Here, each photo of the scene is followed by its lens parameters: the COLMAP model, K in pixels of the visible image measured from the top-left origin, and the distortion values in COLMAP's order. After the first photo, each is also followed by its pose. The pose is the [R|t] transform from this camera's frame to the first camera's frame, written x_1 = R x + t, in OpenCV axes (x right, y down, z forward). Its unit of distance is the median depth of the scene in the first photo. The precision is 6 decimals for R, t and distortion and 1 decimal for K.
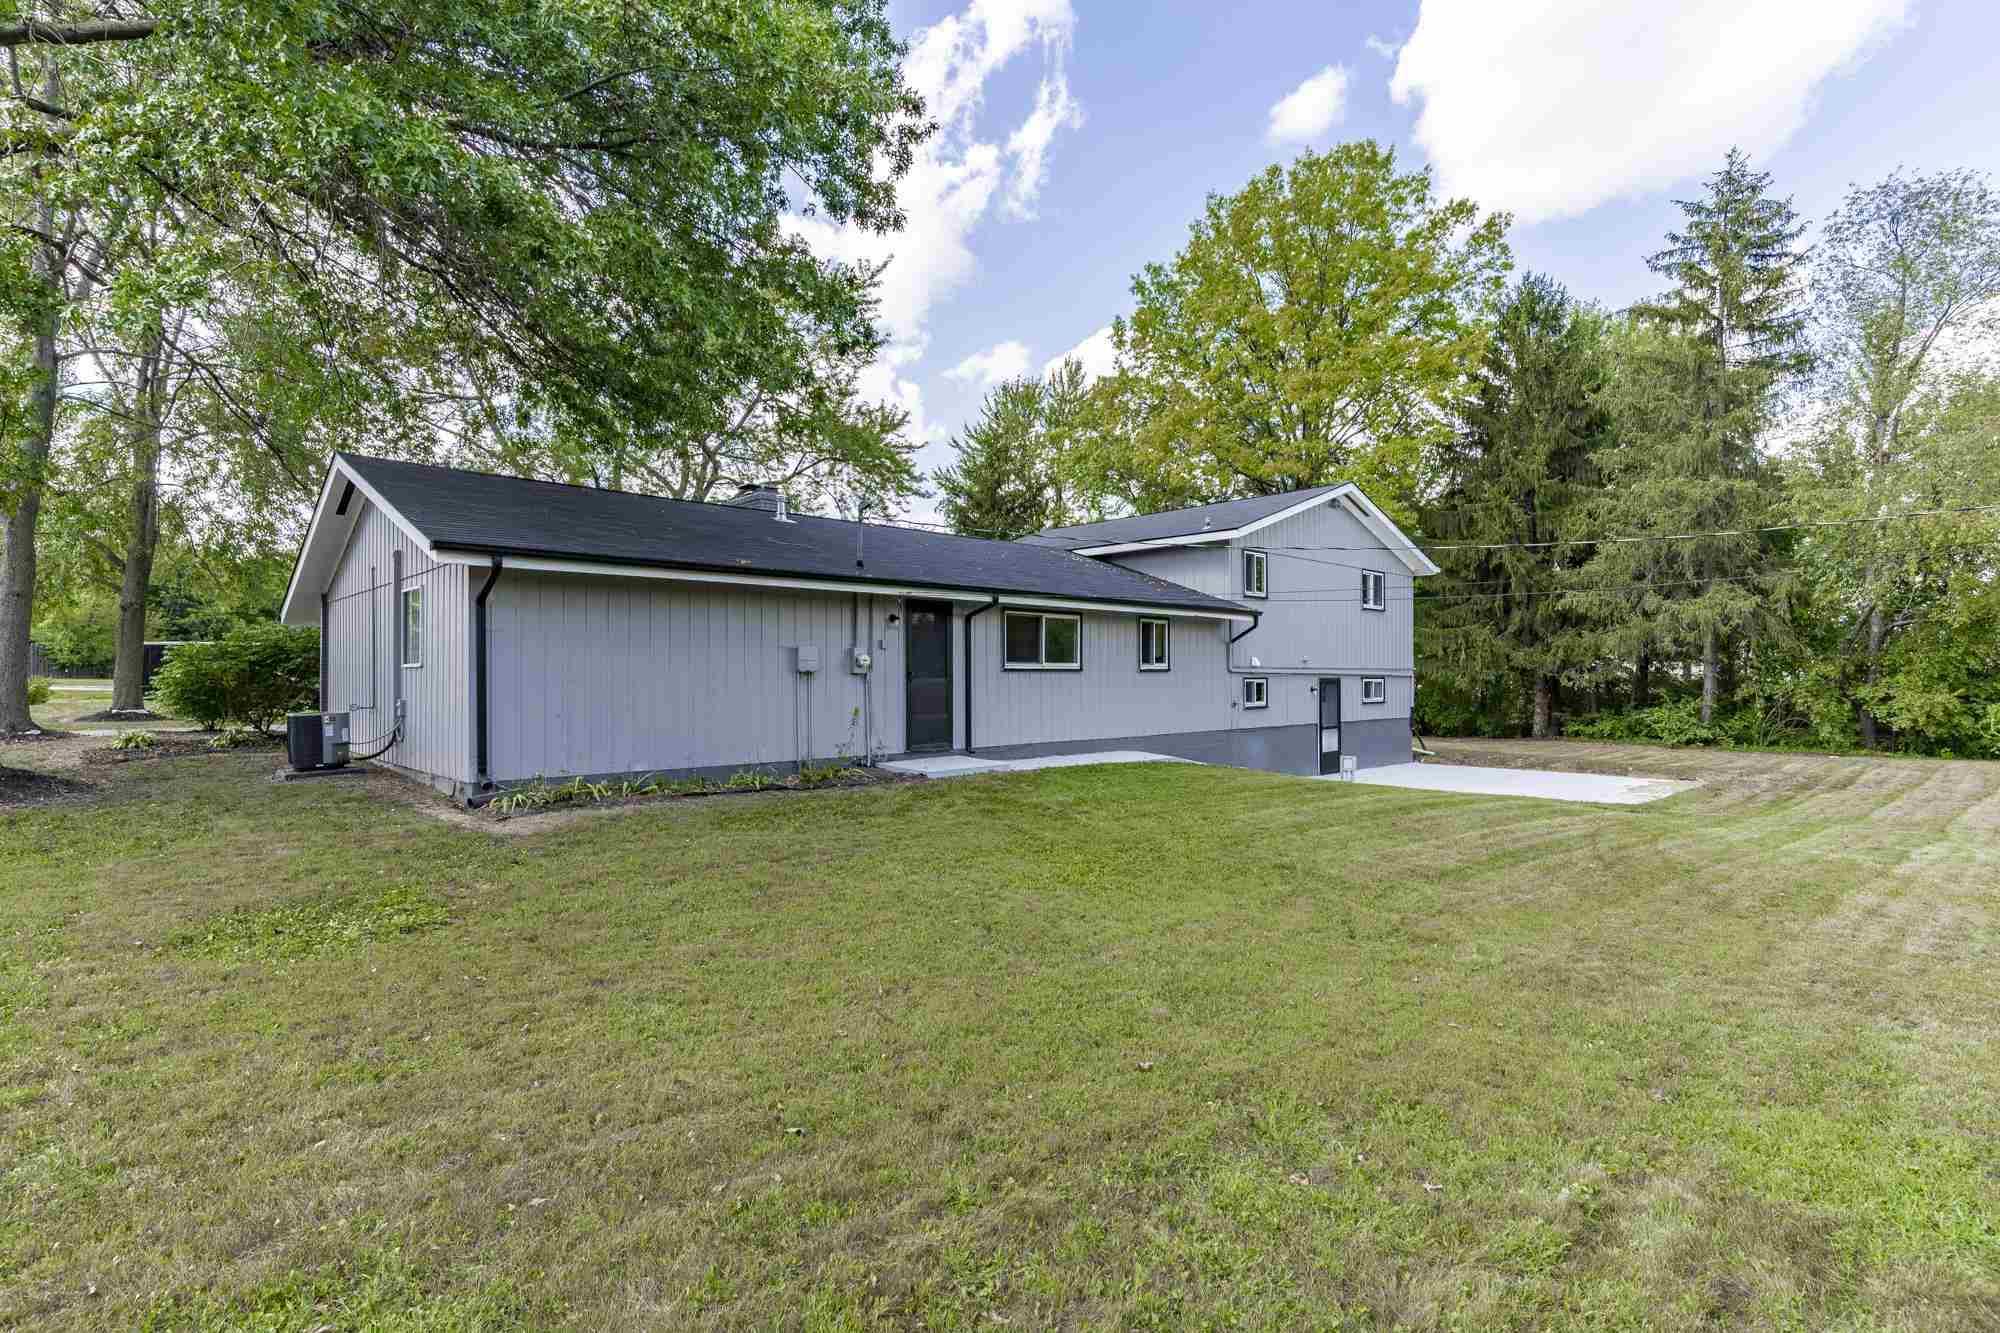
lens RADIAL K [[981.3, 0, 1008.3], [0, 981.3, 670.4], [0, 0, 1]] dist [0.002563, 0.000523]
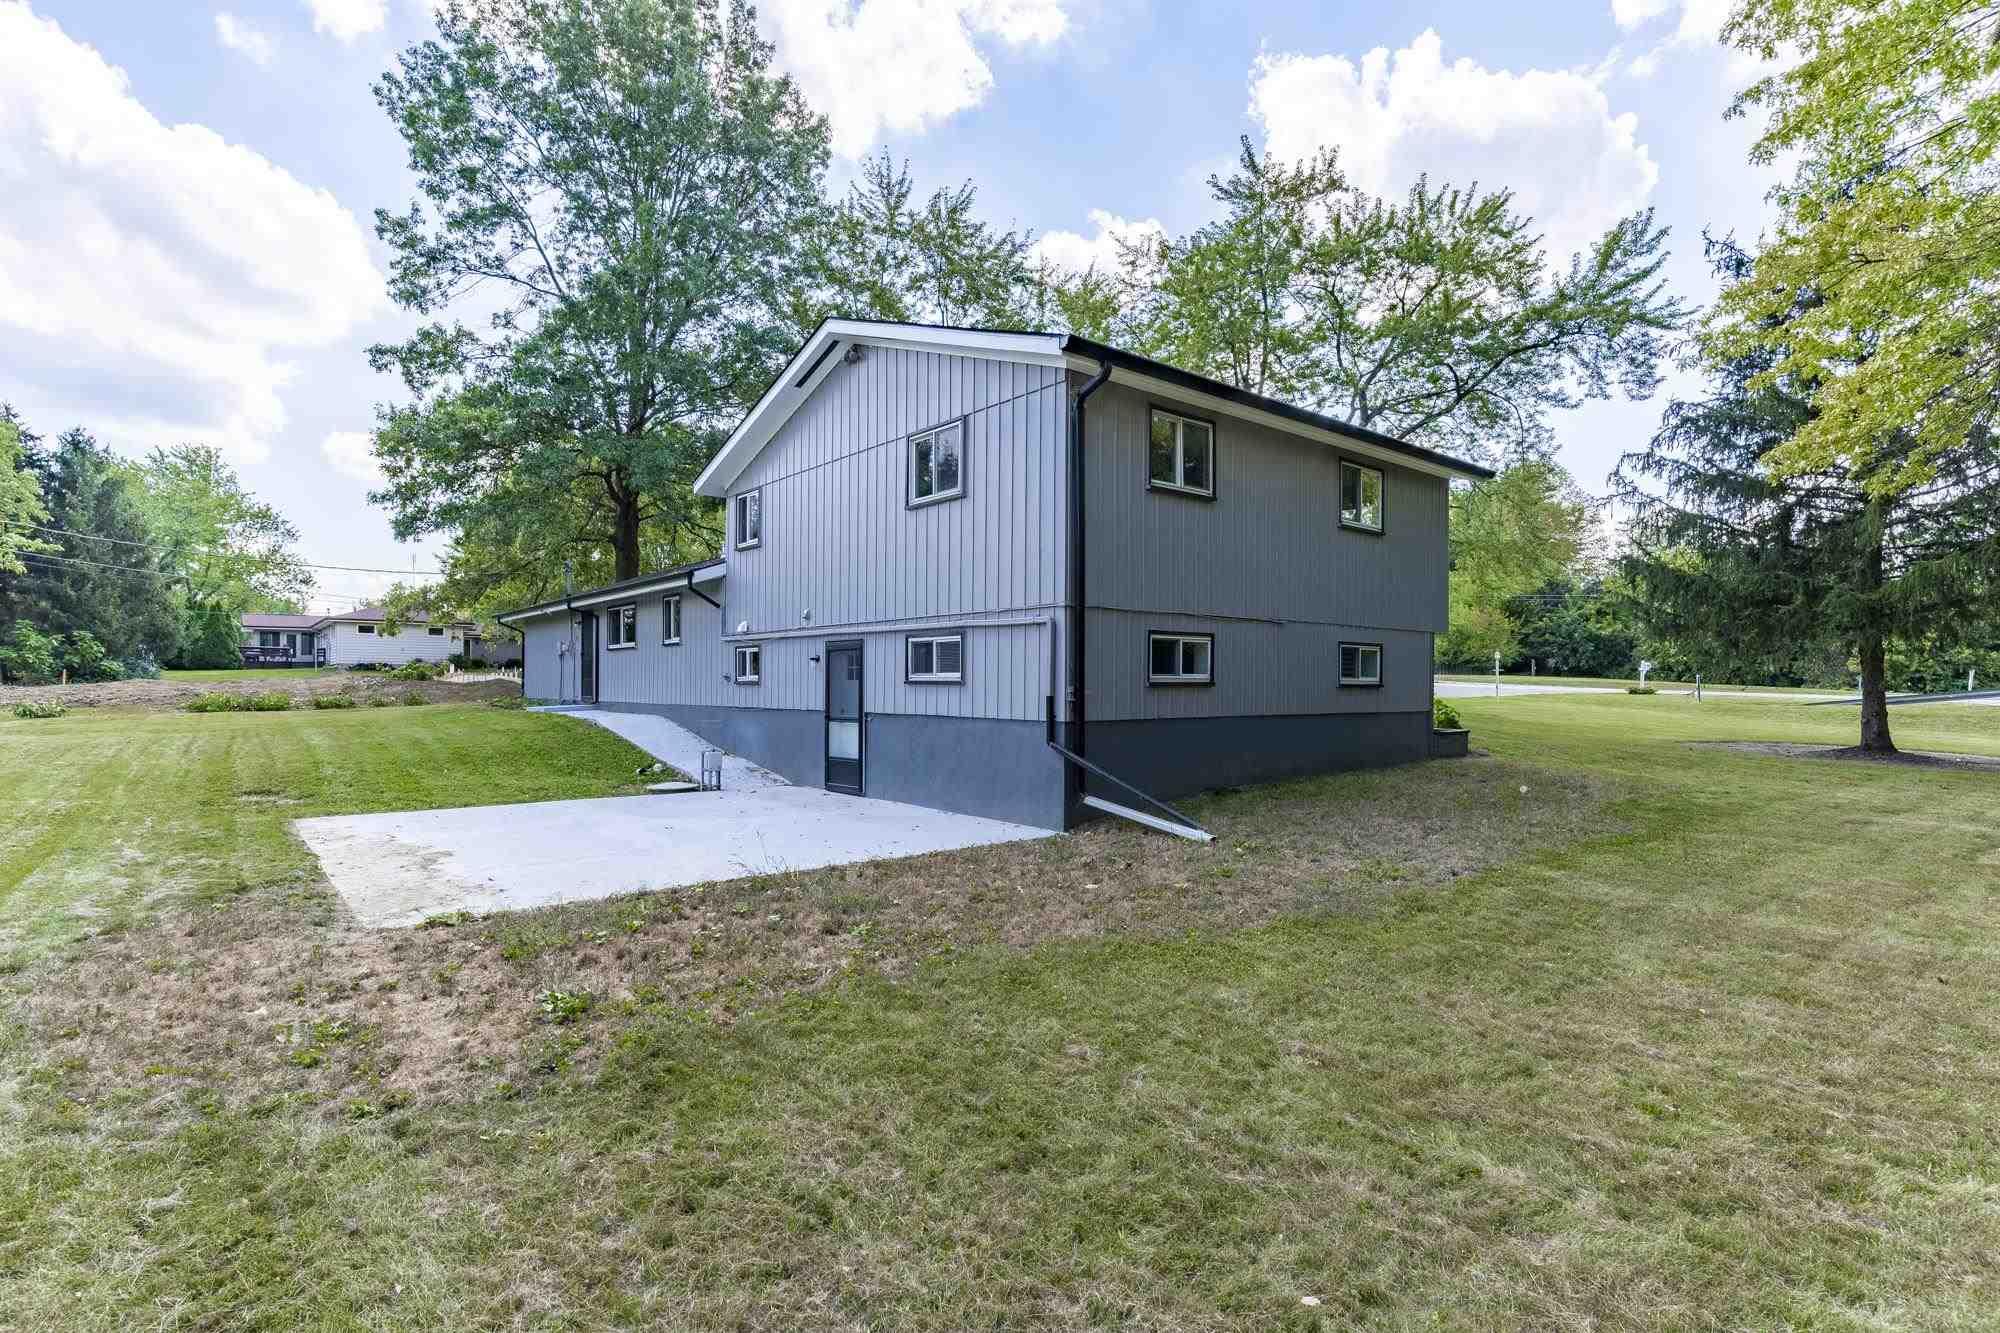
lens RADIAL K [[981.3, 0, 995.2], [0, 981.3, 663.2], [0, 0, 1]] dist [0.002563, 0.000523]
pose [[-0.096152, -0.007327, -0.995340, 1.368040], [0.020051, 0.999756, -0.009296, 0.044130], [0.995165, -0.020851, -0.095982, 1.674532]]
